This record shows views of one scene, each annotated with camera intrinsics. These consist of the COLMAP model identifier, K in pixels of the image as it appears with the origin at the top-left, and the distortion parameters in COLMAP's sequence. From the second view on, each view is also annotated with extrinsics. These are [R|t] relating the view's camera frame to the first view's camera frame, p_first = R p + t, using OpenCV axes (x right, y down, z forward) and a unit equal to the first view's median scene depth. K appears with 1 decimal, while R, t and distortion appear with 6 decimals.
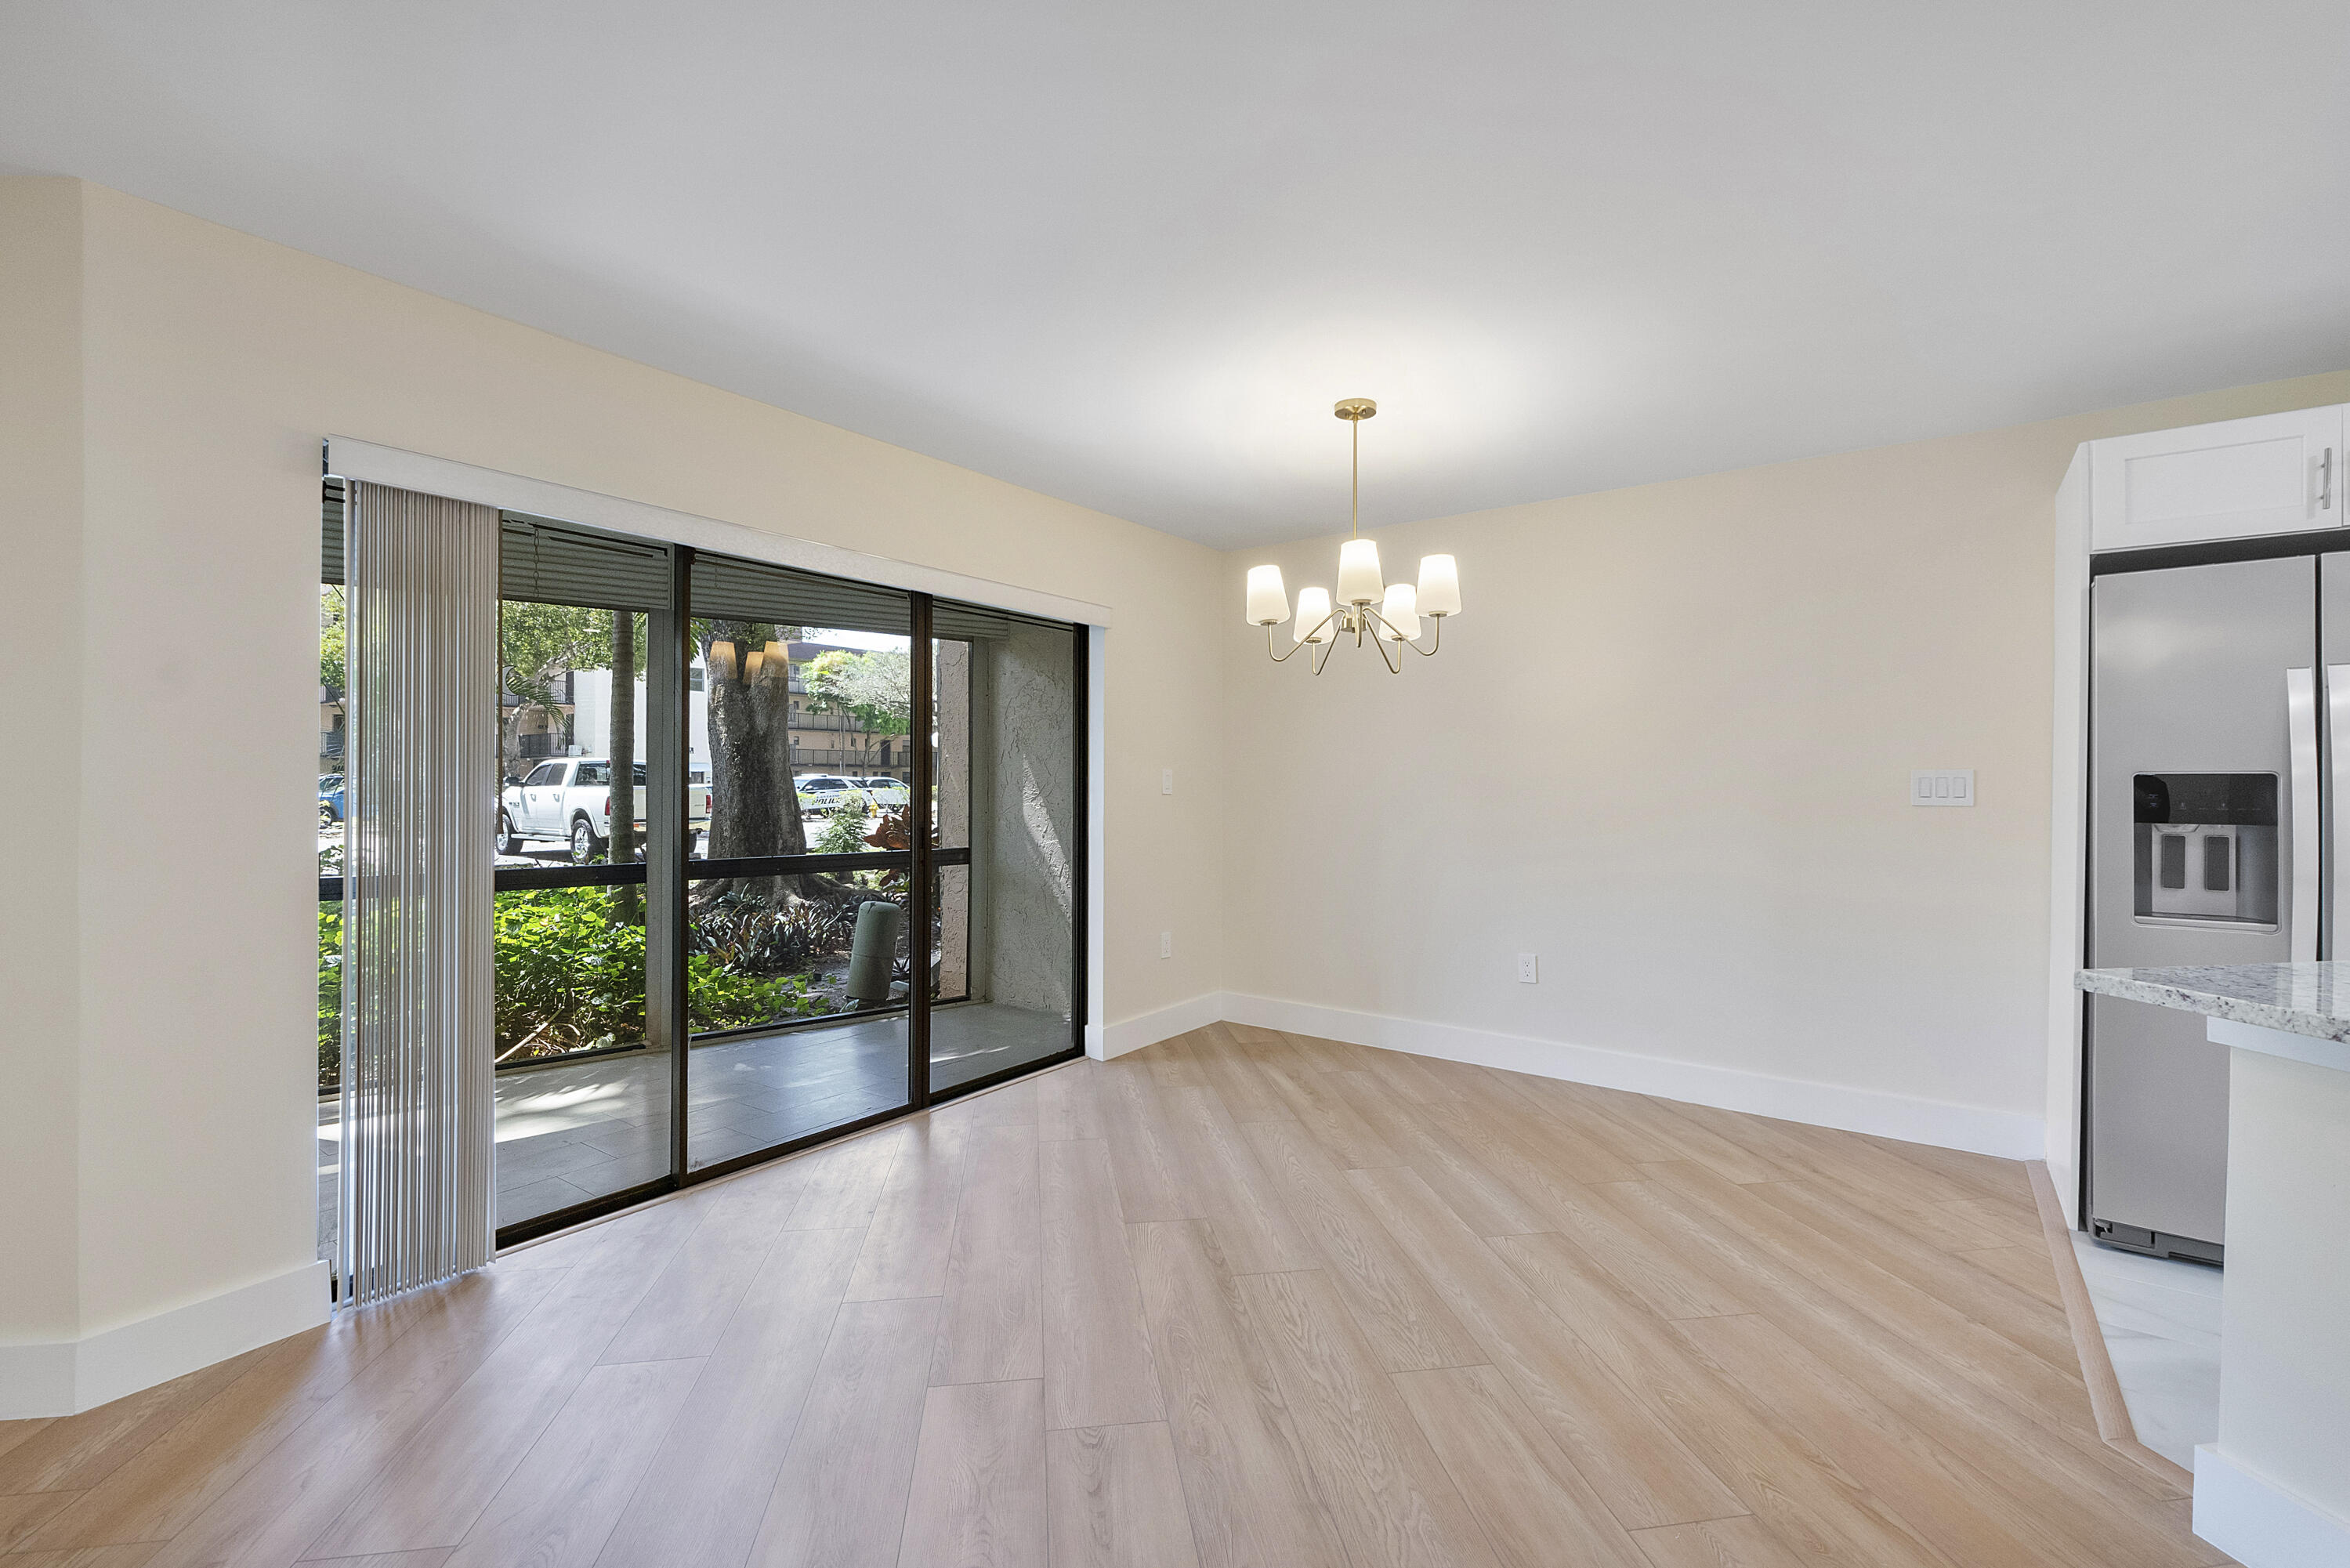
lens RADIAL K [[999.2, 0, 1178.7], [0, 999.2, 777.6], [0, 0, 1]] dist [-0.004712, -0.000673]
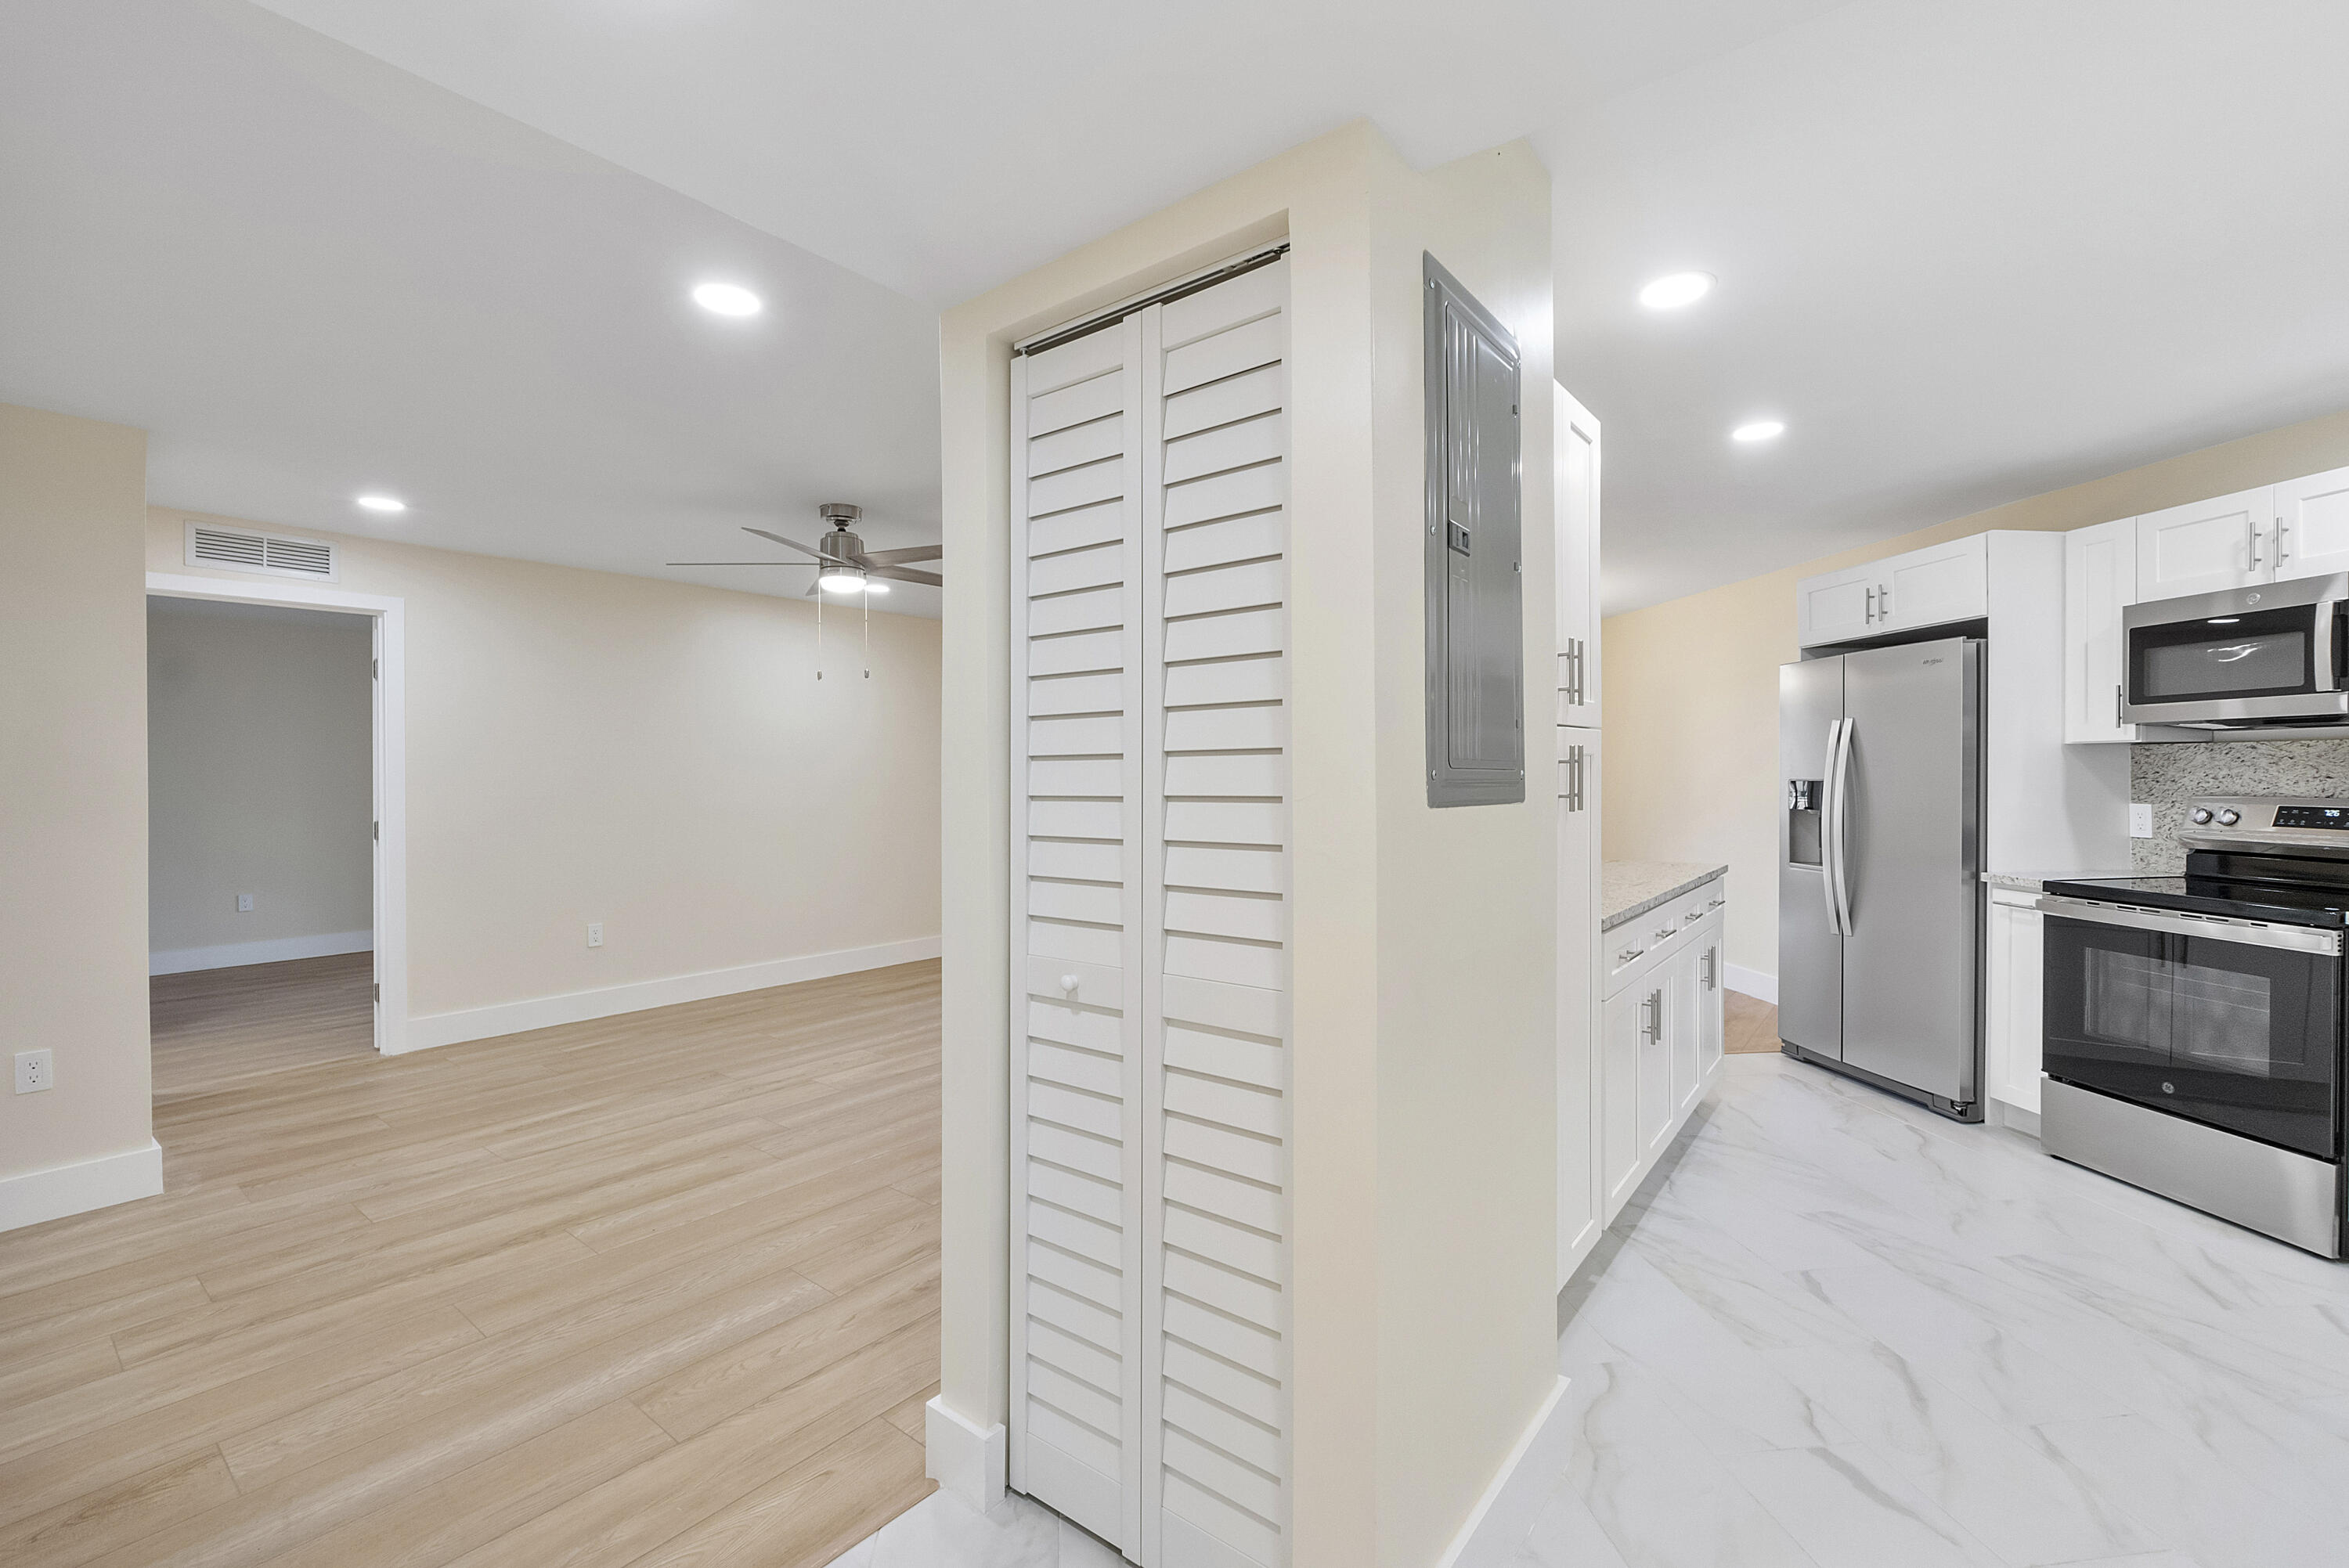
lens RADIAL K [[998.6, 0, 1178.5], [0, 998.6, 776.6], [0, 0, 1]] dist [-0.004712, -0.000673]
pose [[0.683937, -0.004898, -0.729524, 1.267537], [0.012034, 0.999917, 0.004568, -0.026030], [0.729442, -0.011903, 0.683939, -0.810451]]
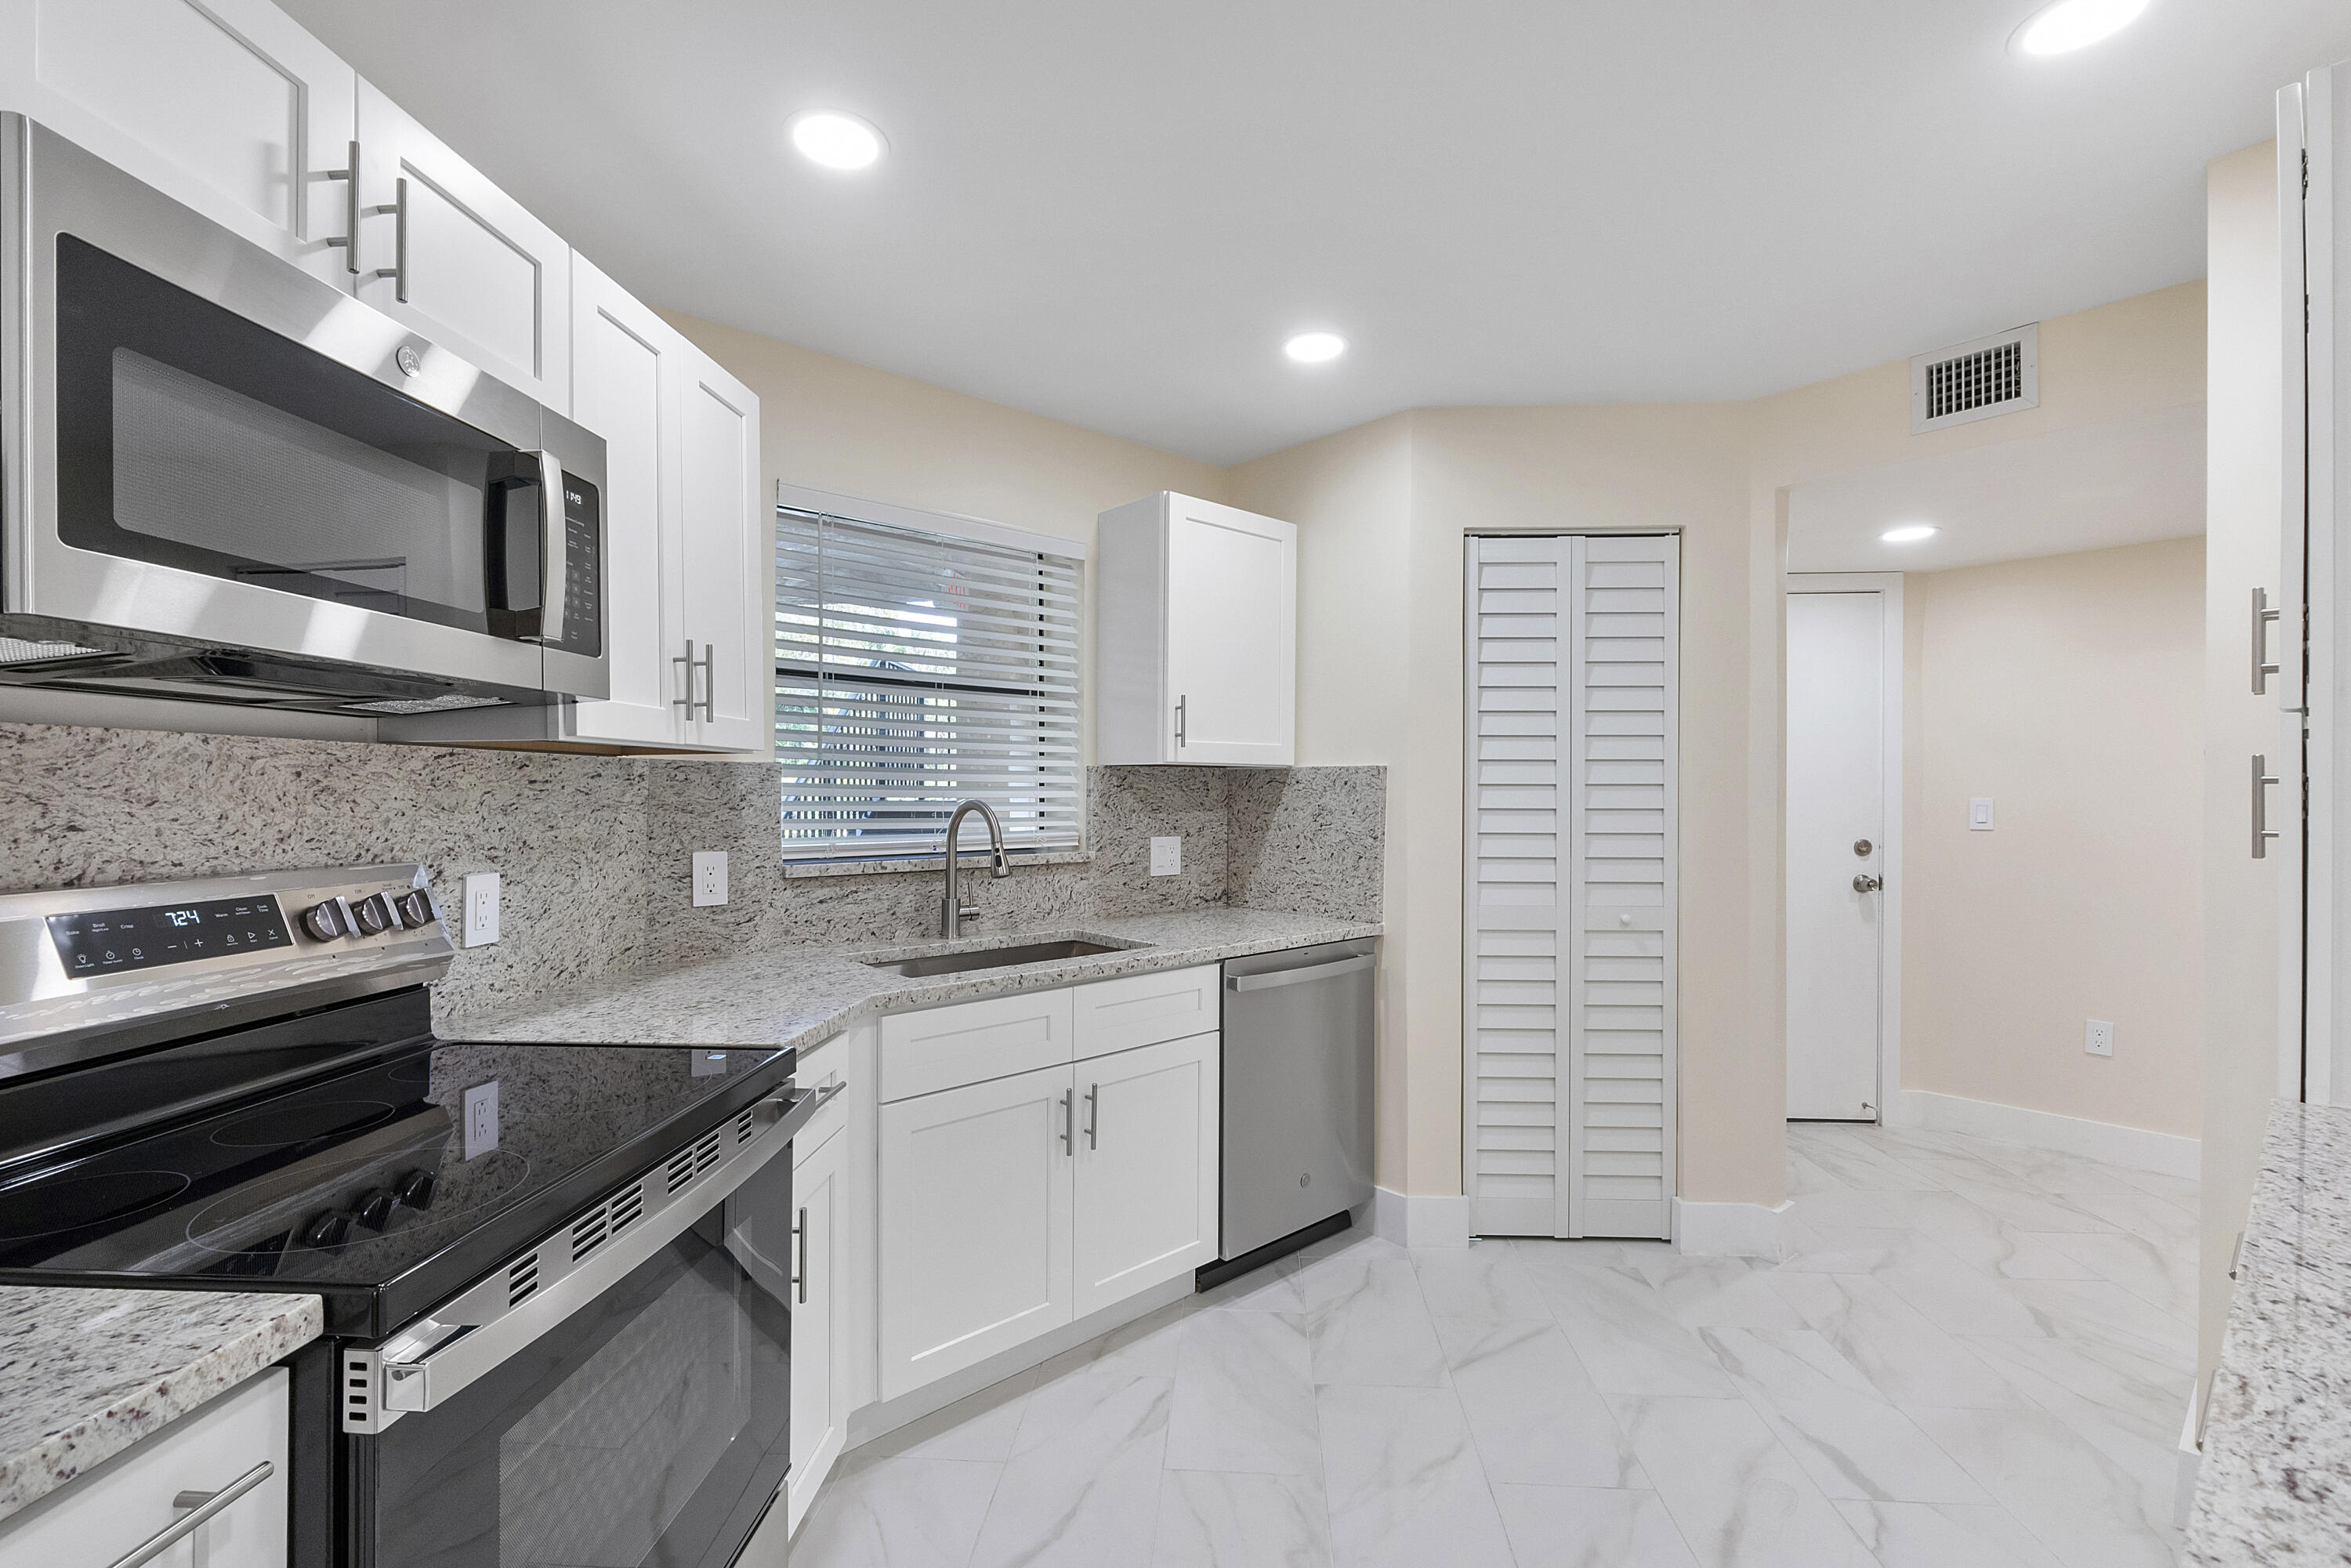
lens RADIAL K [[999.6, 0, 1163.5], [0, 999.6, 794.5], [0, 0, 1]] dist [-0.004712, -0.000673]
pose [[-0.527908, -0.004870, 0.849288, 0.805732], [-0.005069, 0.999984, 0.002584, -0.021939], [-0.849287, -0.002941, -0.527924, 0.595523]]
